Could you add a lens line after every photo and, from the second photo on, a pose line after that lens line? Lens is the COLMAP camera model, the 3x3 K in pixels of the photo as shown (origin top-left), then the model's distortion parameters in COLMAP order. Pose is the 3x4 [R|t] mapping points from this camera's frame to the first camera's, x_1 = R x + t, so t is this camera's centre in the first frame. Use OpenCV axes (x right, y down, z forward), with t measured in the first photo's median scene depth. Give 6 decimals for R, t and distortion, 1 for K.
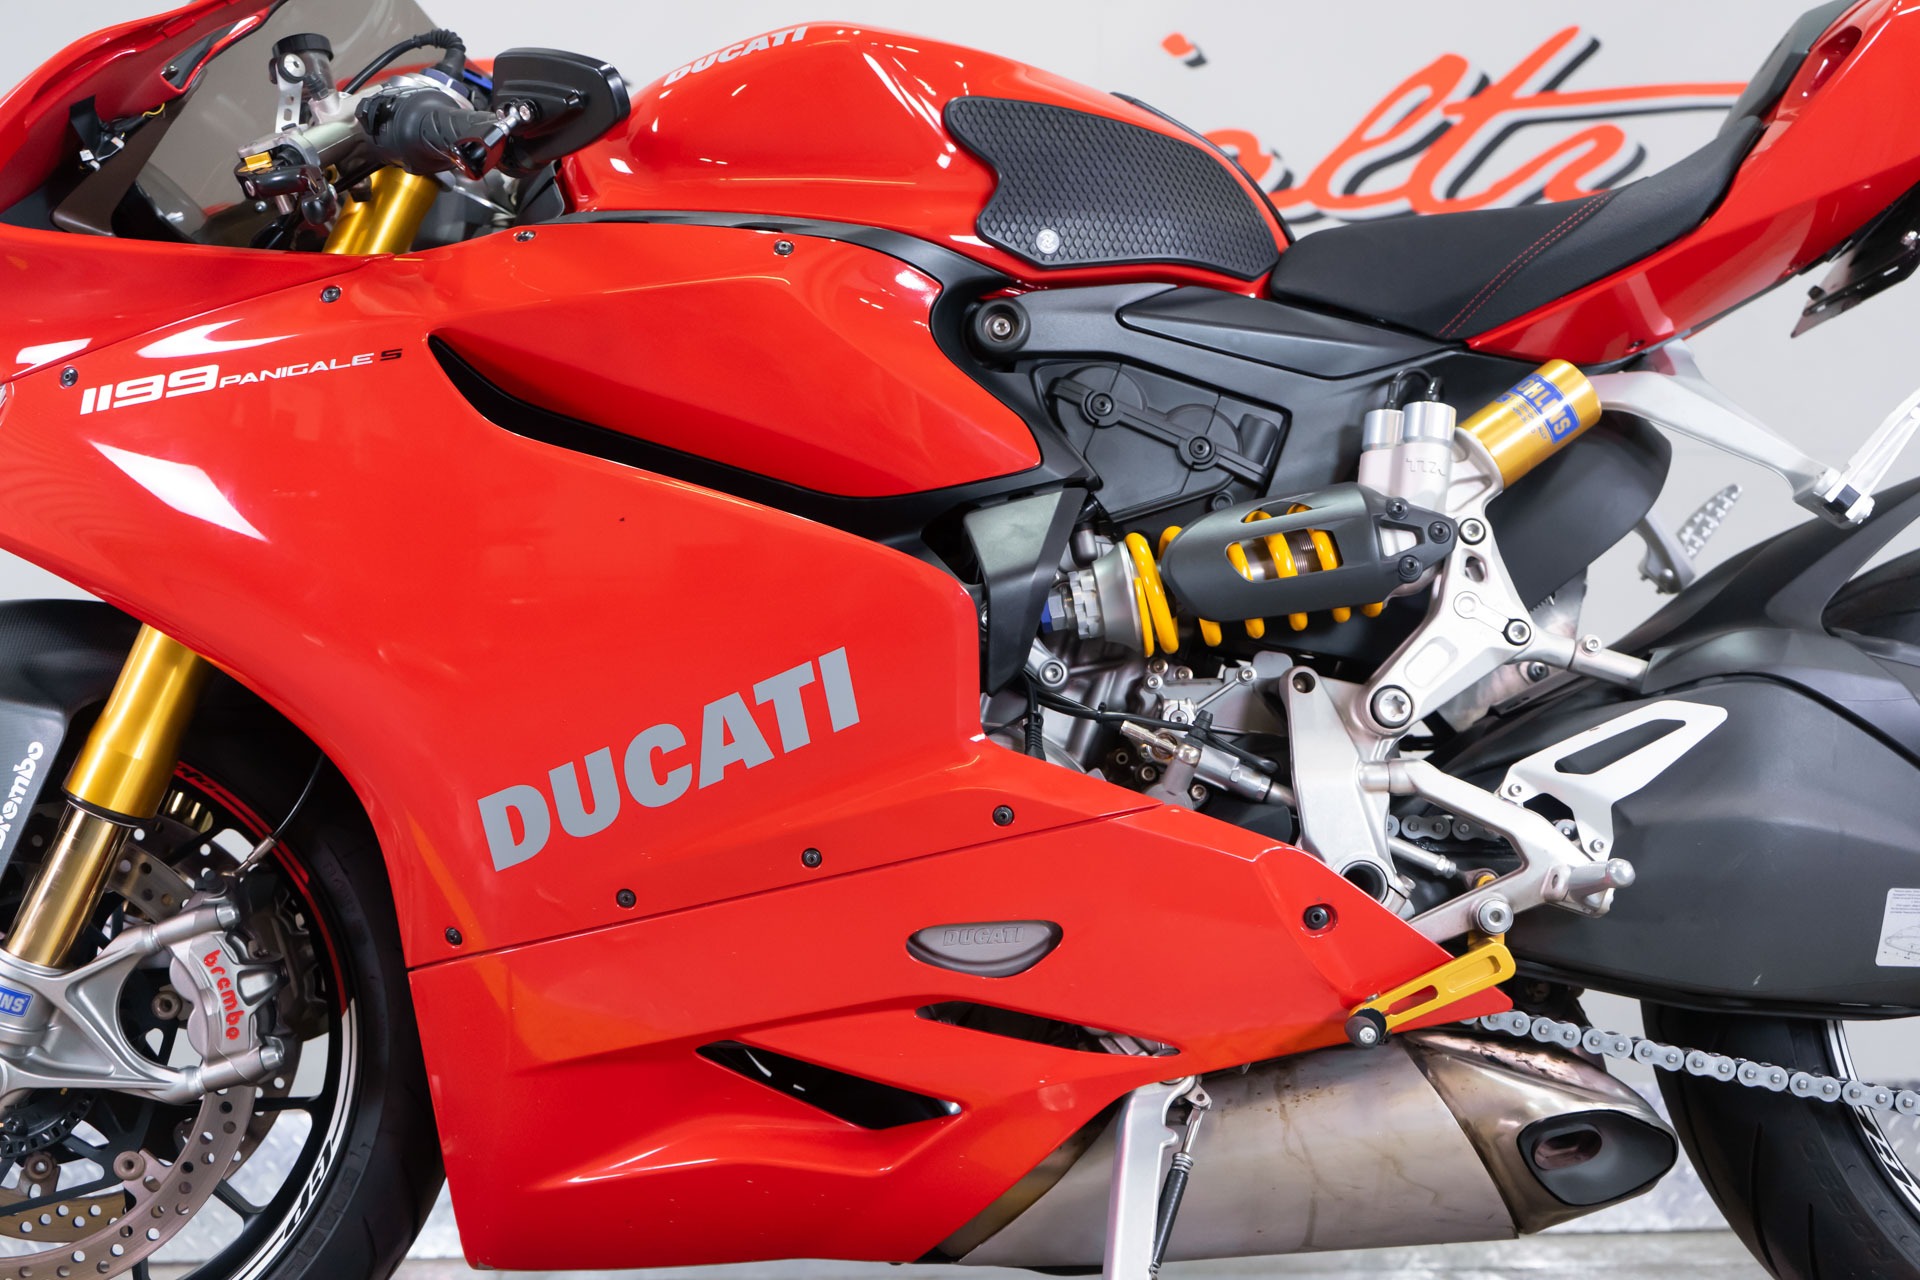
lens RADIAL K [[2004.9, 0, 966.6], [0, 2004.9, 577.1], [0, 0, 1]] dist [0.007530, 0.000000]
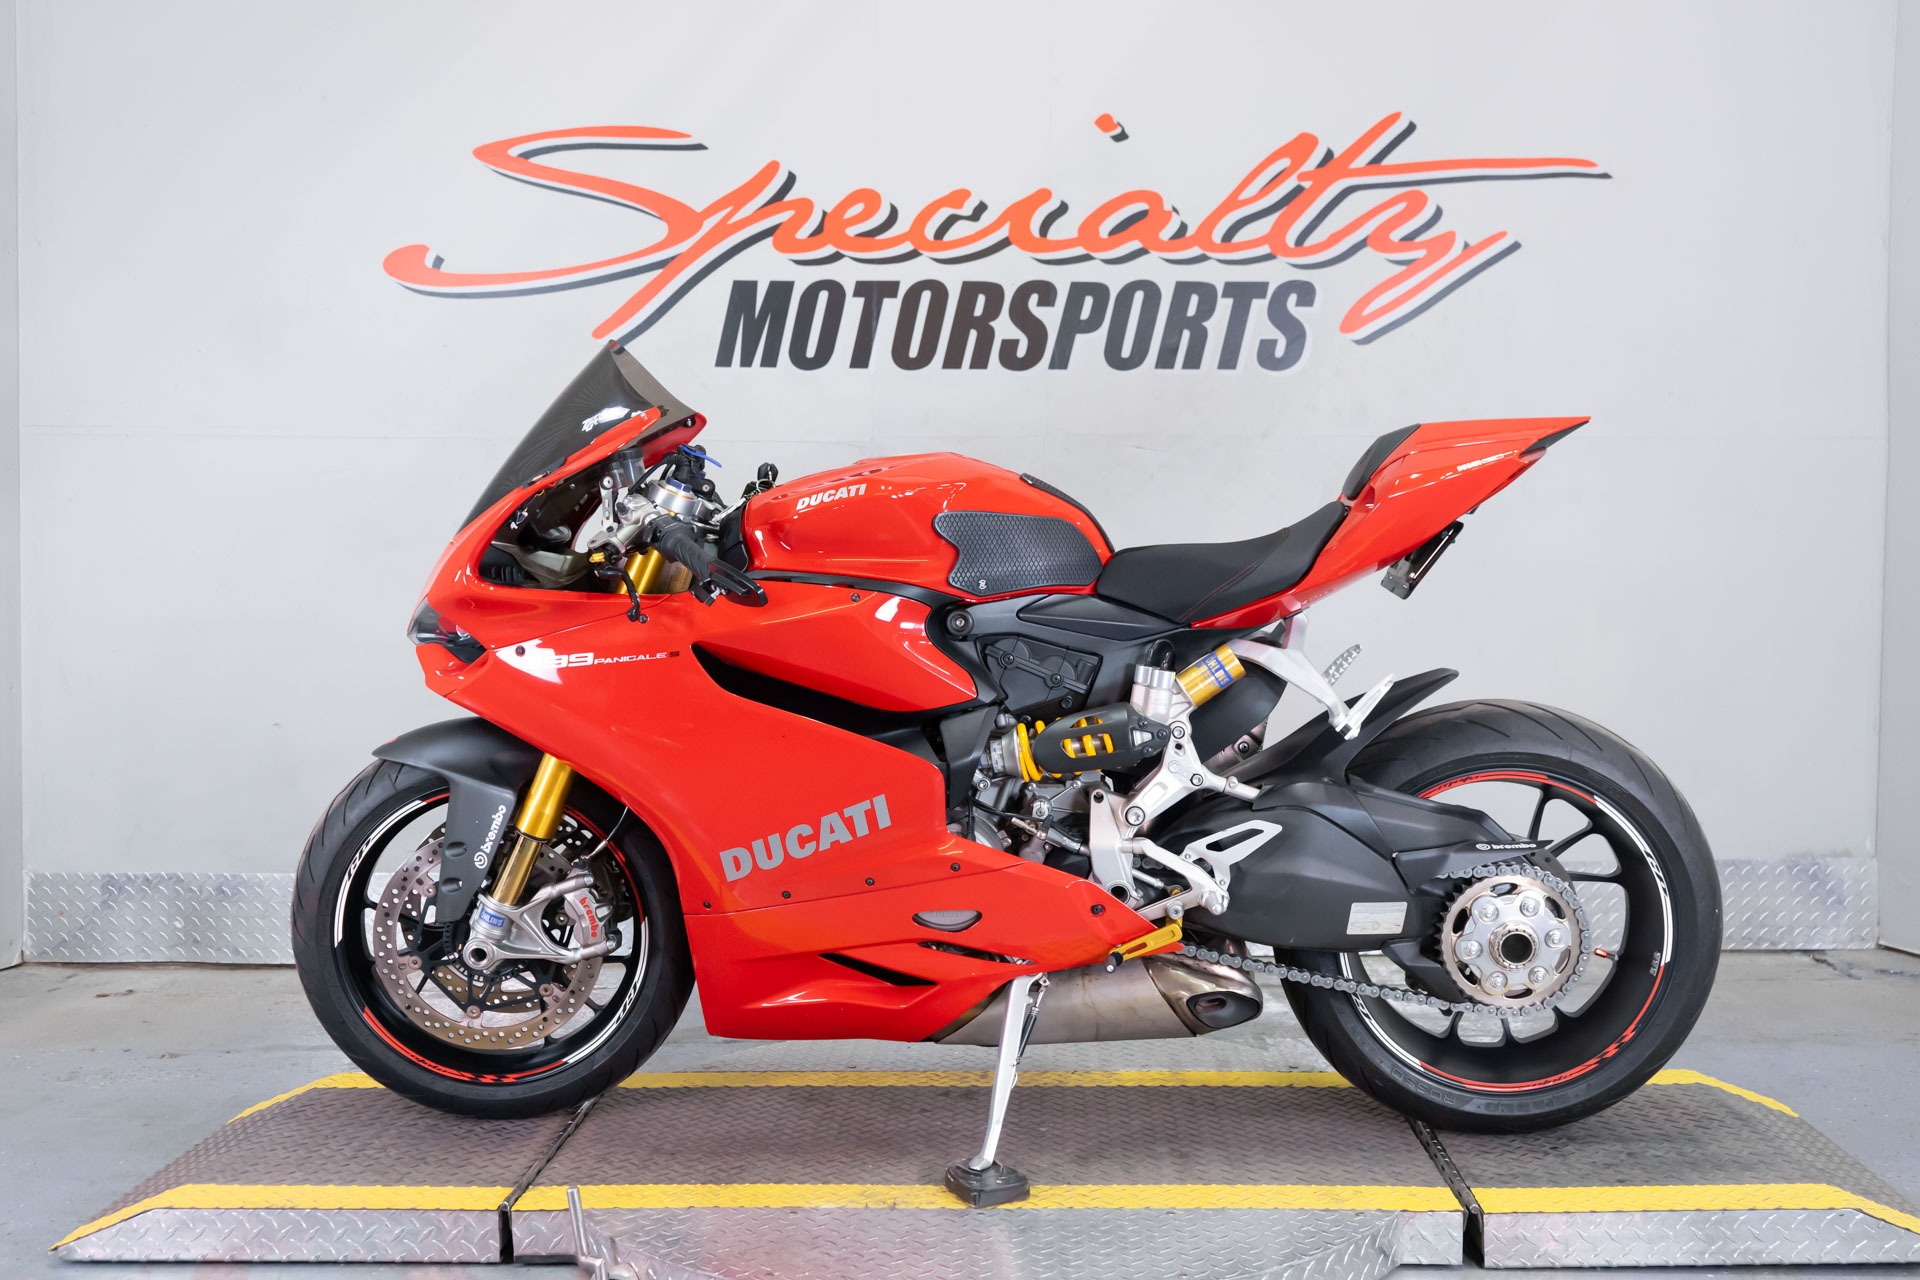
lens RADIAL K [[2004.9, 0, 959.1], [0, 2004.9, 637.3], [0, 0, 1]] dist [0.007530, 0.000000]
pose [[0.999702, 0.011677, -0.021433, 0.063304], [-0.006683, 0.975532, 0.219756, -0.587028], [0.023475, -0.219548, 0.975319, -1.060604]]
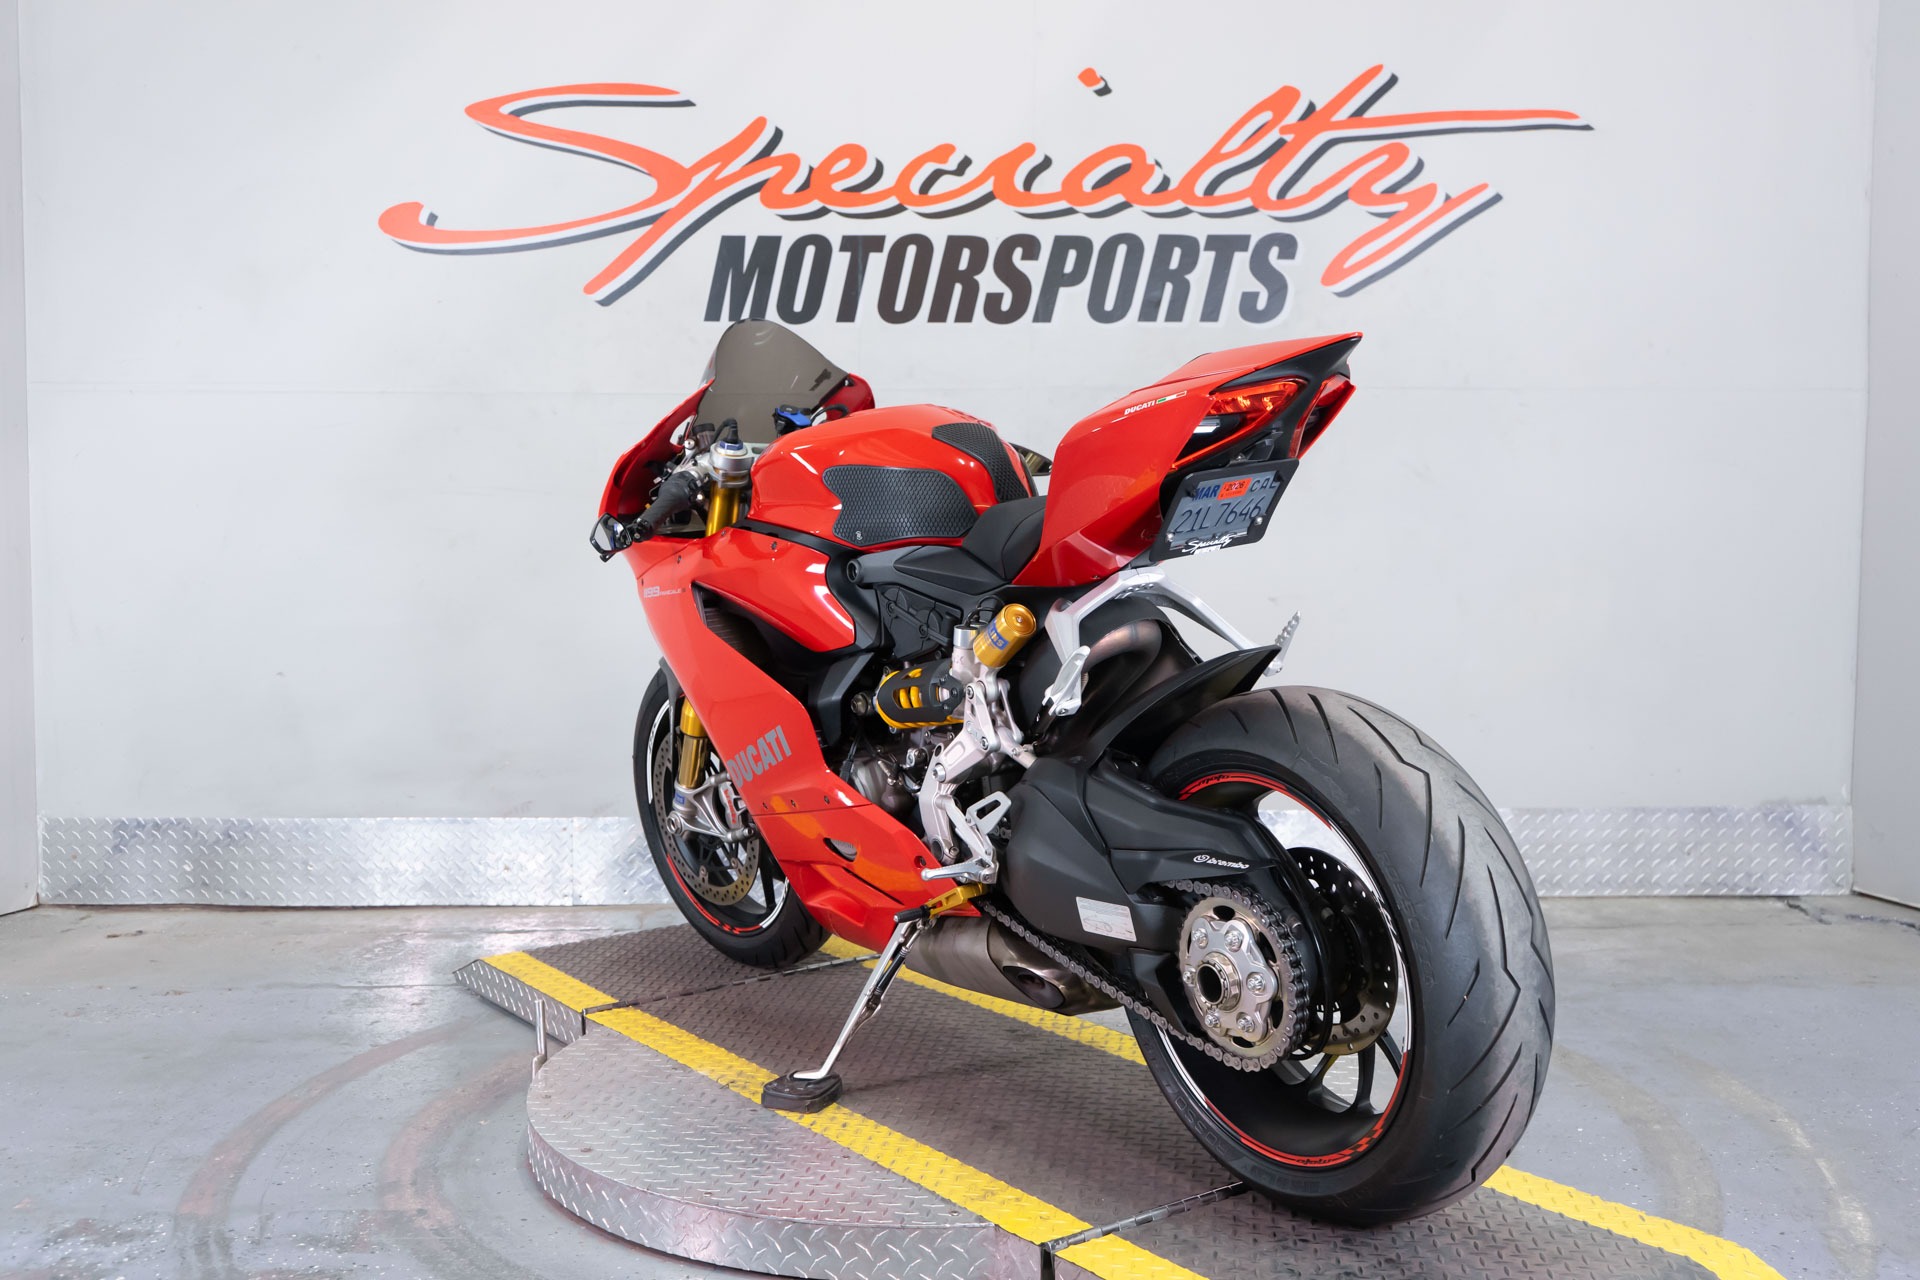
lens RADIAL K [[2004.9, 0, 953.3], [0, 2004.9, 651.9], [0, 0, 1]] dist [0.007530, 0.000000]
pose [[0.999090, 0.011995, -0.040922, 0.152489], [-0.001364, 0.968125, 0.250465, -0.599736], [0.042622, -0.250181, 0.967260, -1.119924]]
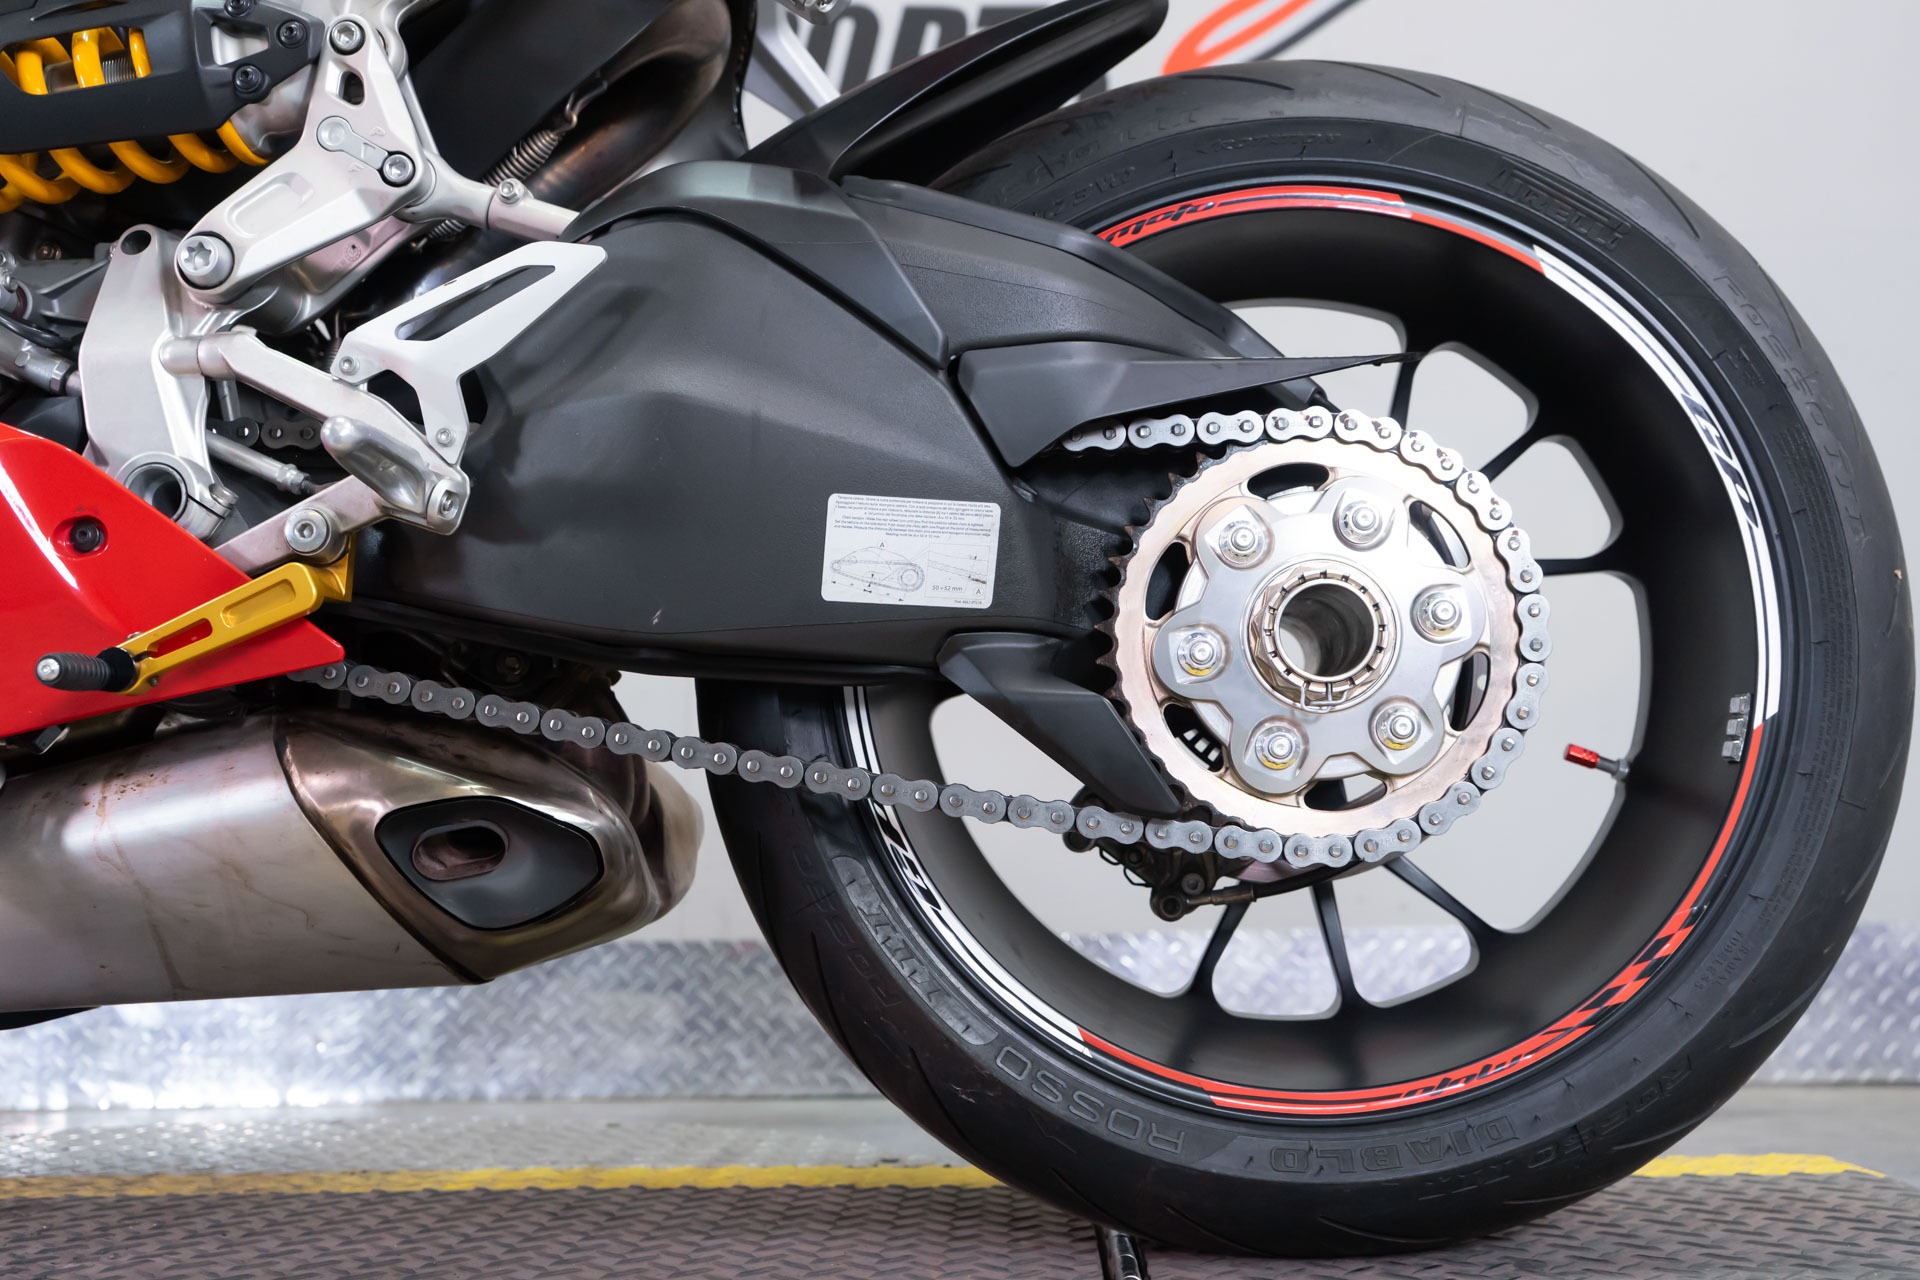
lens RADIAL K [[2004.9, 0, 964.4], [0, 2004.9, 577.4], [0, 0, 1]] dist [0.007530, 0.000000]
pose [[0.999982, 0.005272, -0.002925, 0.484657], [-0.005164, 0.999347, 0.035762, 0.150699], [0.003112, -0.035747, 0.999356, 0.243138]]
